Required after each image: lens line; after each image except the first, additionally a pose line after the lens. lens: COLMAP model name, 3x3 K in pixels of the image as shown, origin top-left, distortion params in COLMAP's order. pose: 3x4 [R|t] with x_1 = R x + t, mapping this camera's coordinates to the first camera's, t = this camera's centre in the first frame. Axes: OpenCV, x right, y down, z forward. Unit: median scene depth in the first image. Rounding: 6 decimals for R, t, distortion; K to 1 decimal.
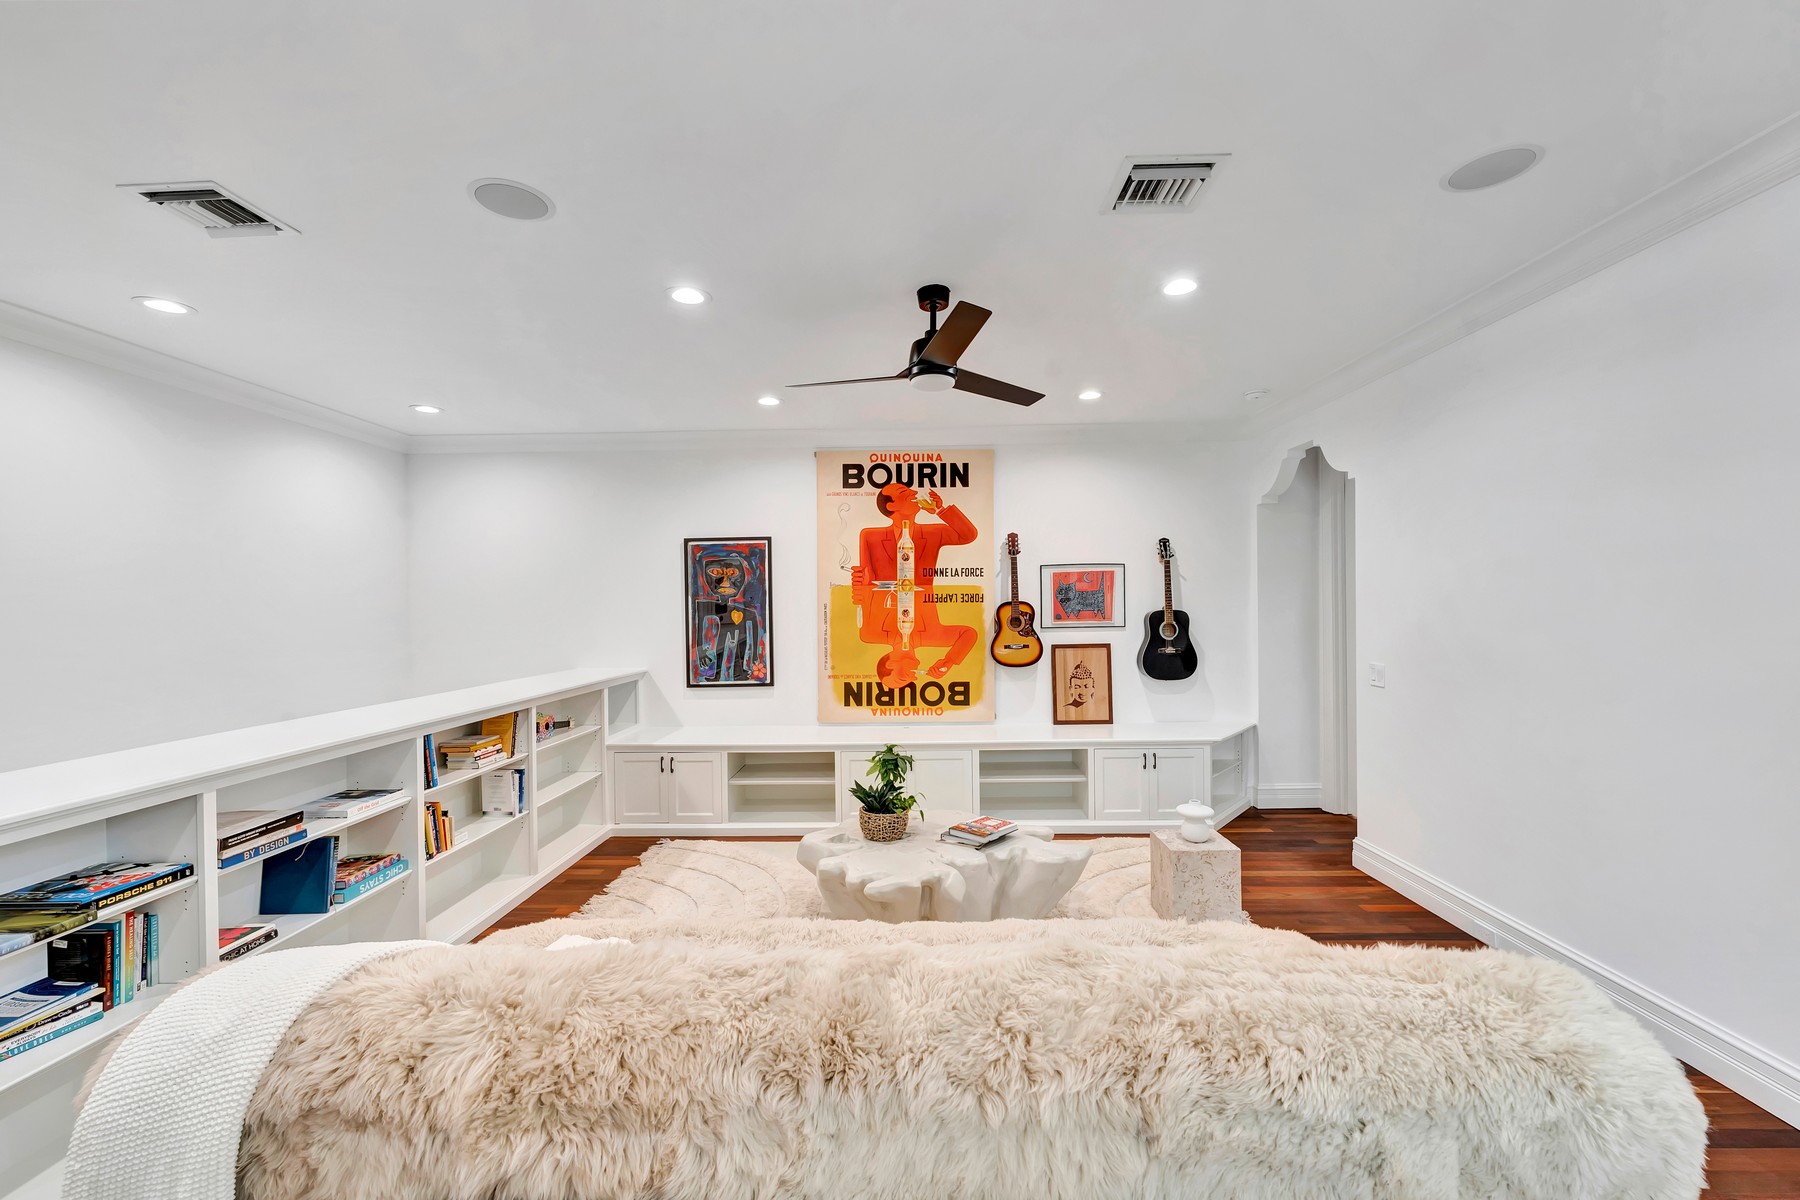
lens RADIAL K [[717.1, 0, 909.8], [0, 717.1, 602.0], [0, 0, 1]] dist [0.000360, 0.000016]
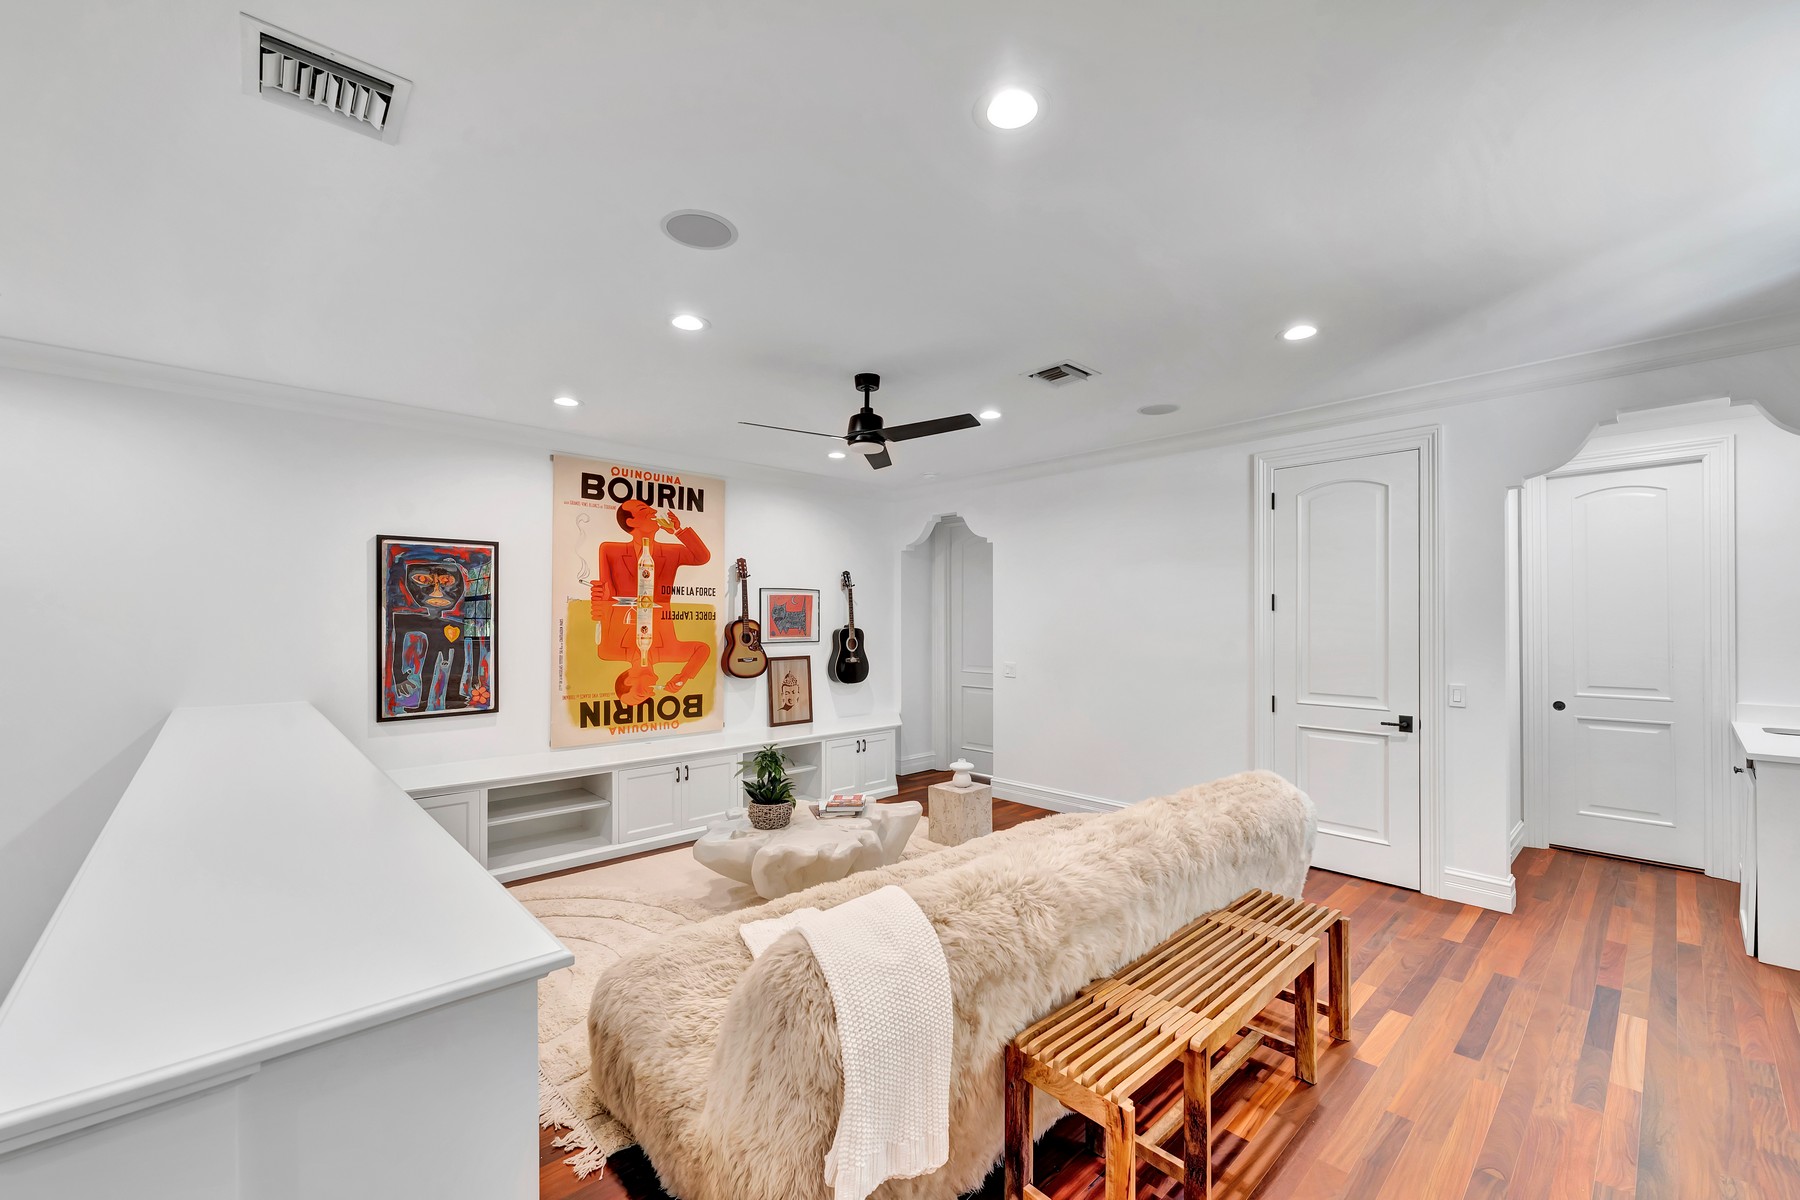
lens RADIAL K [[717.1, 0, 909.8], [0, 717.1, 602.0], [0, 0, 1]] dist [0.000360, 0.000016]
pose [[0.719726, 0.030597, 0.693584, -0.438265], [-0.010747, 0.999400, -0.032936, 0.005988], [-0.694175, 0.016251, 0.719622, 0.016445]]
